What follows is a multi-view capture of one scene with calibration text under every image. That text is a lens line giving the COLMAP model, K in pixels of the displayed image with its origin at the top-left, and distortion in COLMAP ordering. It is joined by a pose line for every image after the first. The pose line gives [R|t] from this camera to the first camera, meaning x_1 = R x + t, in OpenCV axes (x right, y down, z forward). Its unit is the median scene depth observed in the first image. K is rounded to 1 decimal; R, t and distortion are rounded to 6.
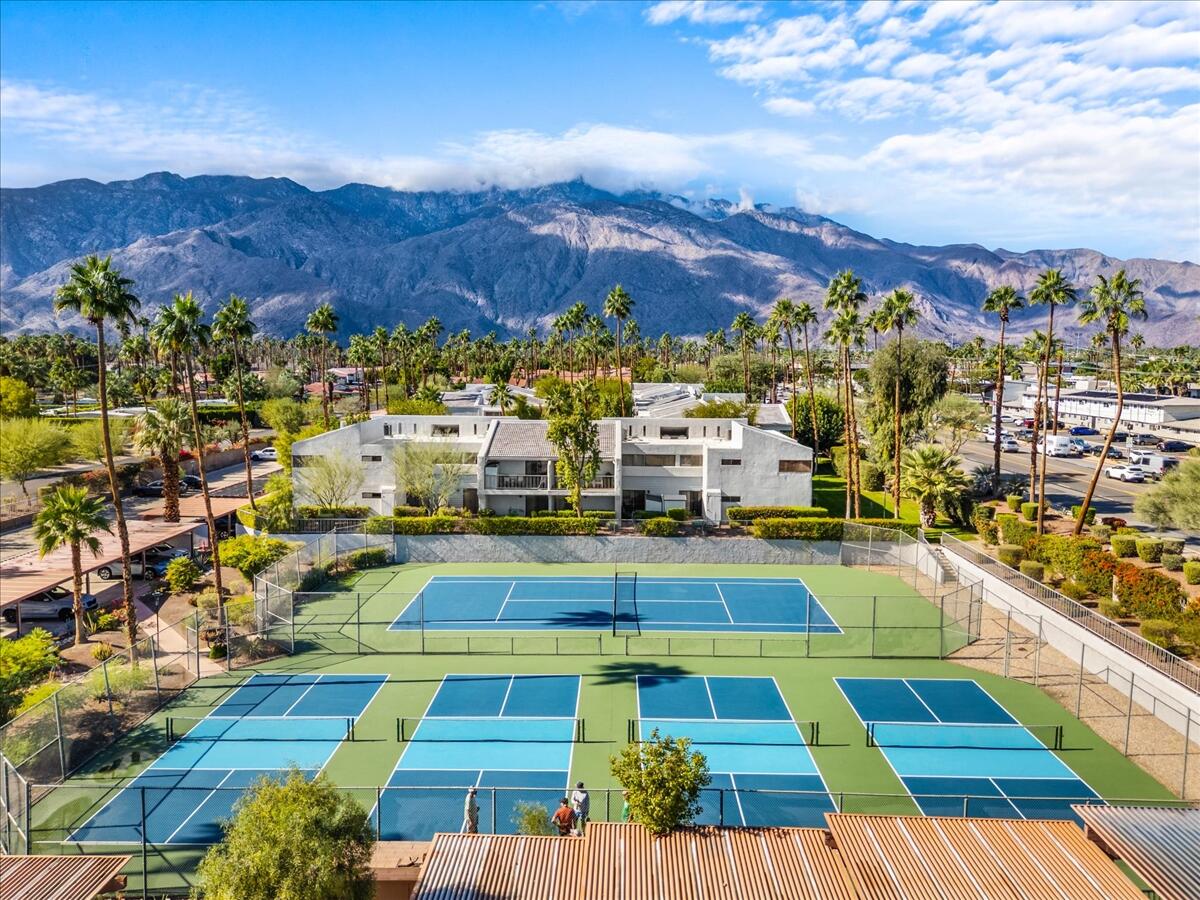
lens RADIAL K [[849.5, 0, 602.2], [0, 849.5, 418.0], [0, 0, 1]] dist [0.126338, -0.181299]
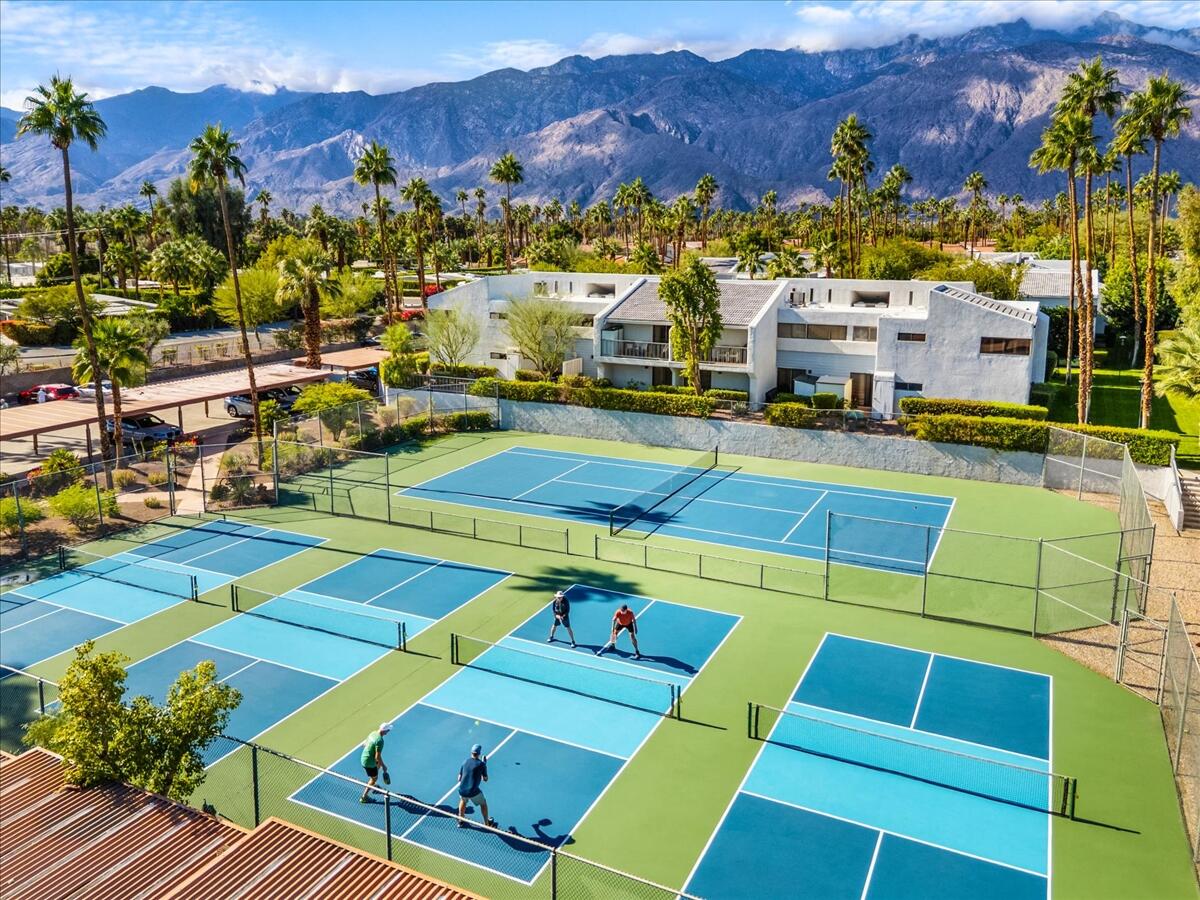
lens RADIAL K [[897.6, 0, 601.8], [0, 897.6, 387.1], [0, 0, 1]] dist [0.026614, -0.005438]
pose [[0.905809, 0.067637, -0.418252, 0.248704], [-0.026492, 0.994285, 0.103416, 0.021580], [0.422857, -0.082595, 0.902425, 0.180271]]
